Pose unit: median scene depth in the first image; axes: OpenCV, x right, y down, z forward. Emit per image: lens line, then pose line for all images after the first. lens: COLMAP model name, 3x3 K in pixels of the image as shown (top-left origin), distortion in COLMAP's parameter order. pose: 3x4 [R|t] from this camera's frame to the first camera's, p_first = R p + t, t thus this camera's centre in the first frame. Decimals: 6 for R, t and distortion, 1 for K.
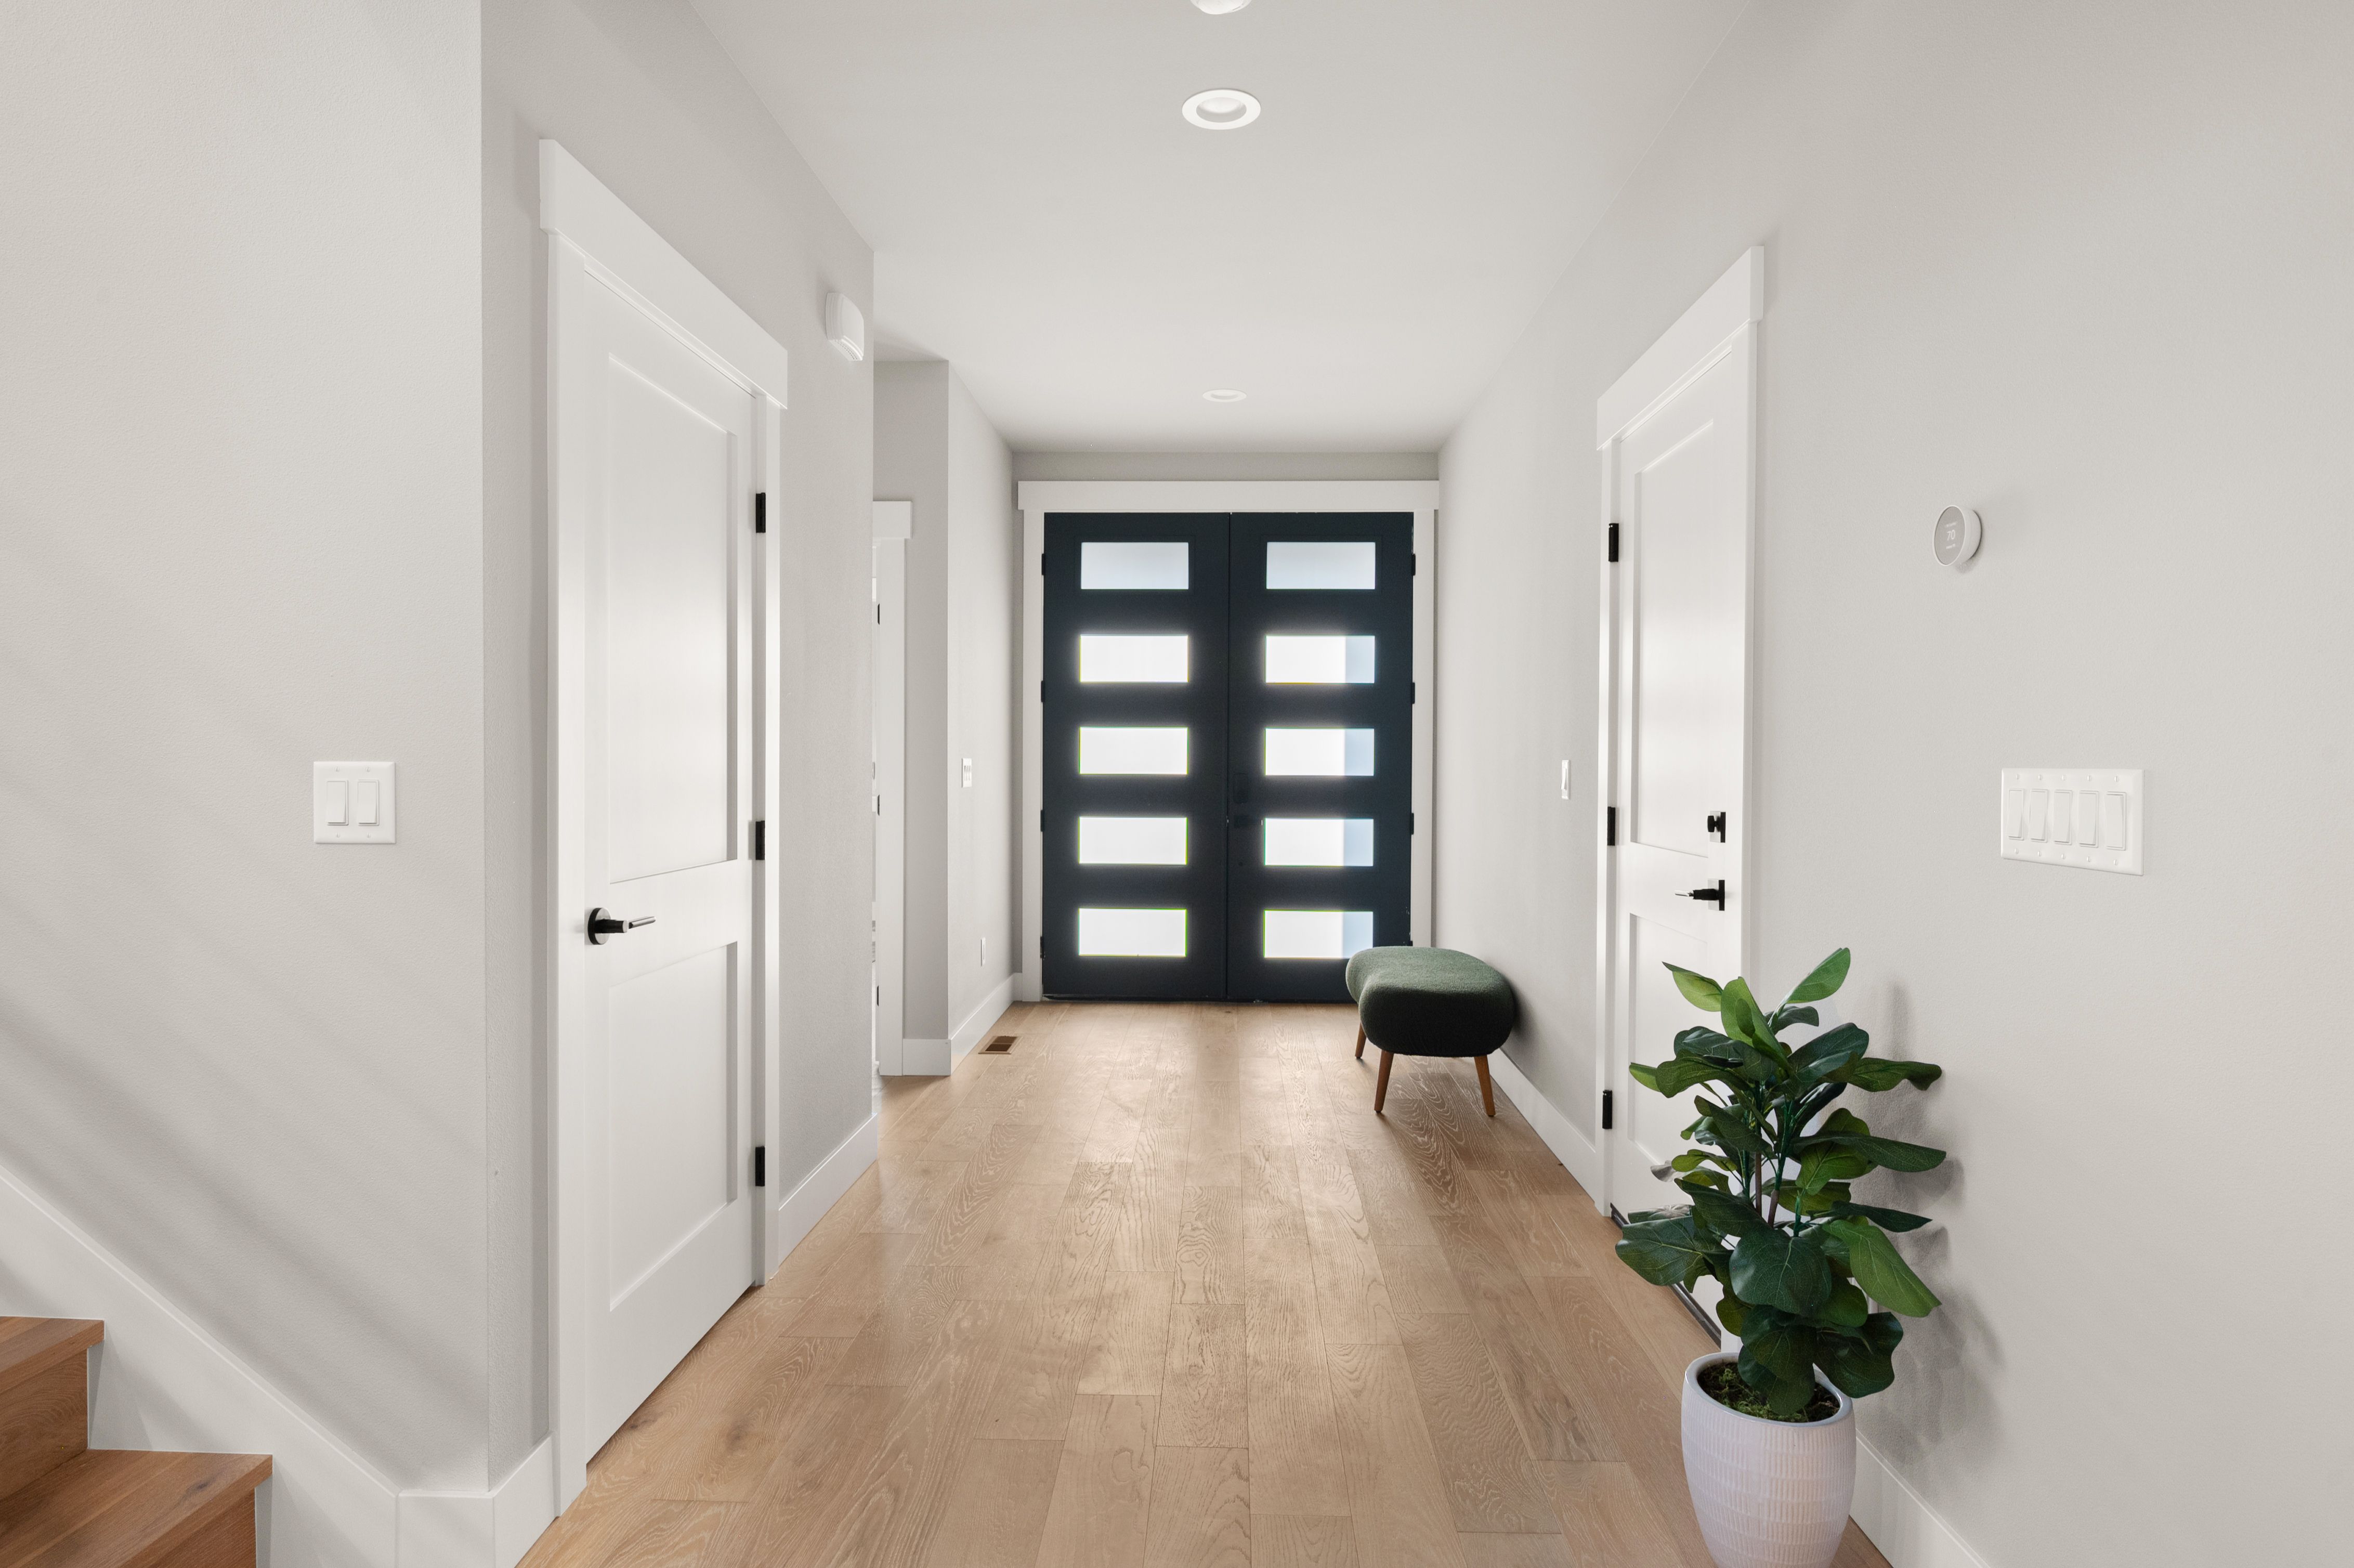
lens RADIAL K [[1323.4, 0, 1177.0], [0, 1323.4, 784.0], [0, 0, 1]] dist [-0.001418, -0.000246]
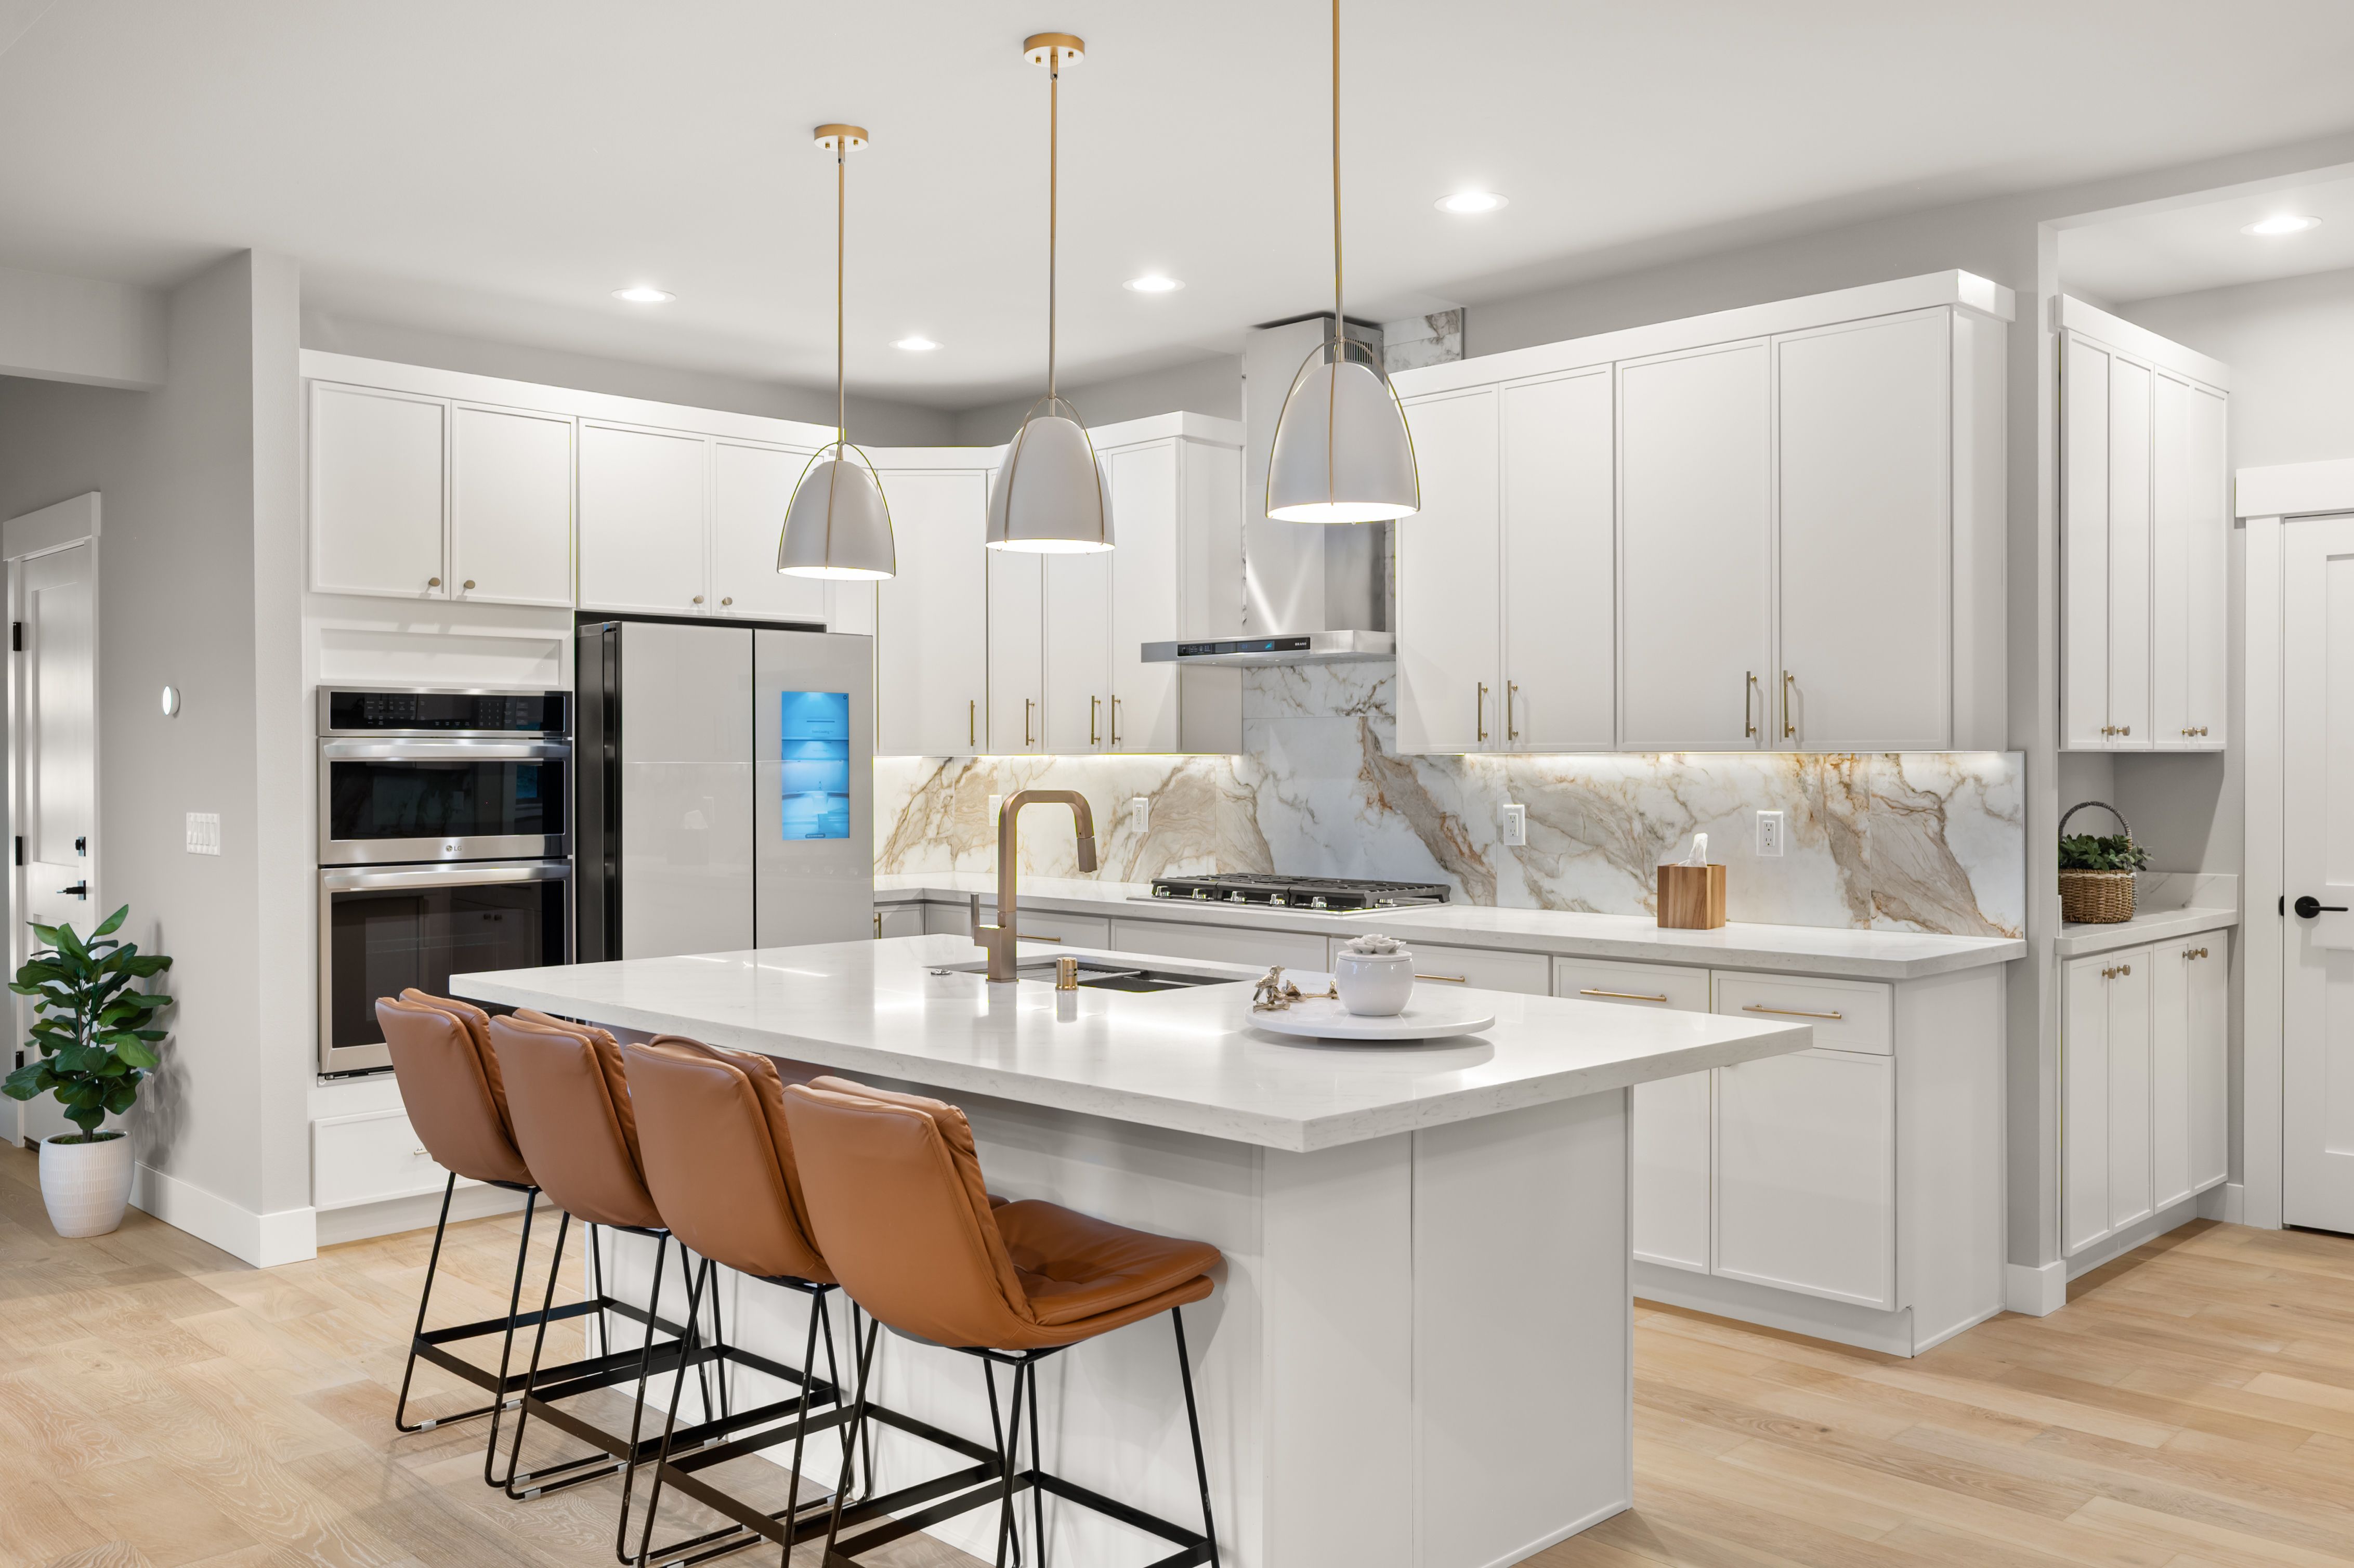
lens RADIAL K [[1926.5, 0, 1189.3], [0, 1926.5, 772.4], [0, 0, 1]] dist [-0.006125, -0.000458]
pose [[0.677615, -0.013205, 0.735298, -0.263844], [0.020483, 0.999790, -0.000922, -0.018459], [-0.735131, 0.015686, 0.677743, -1.065387]]
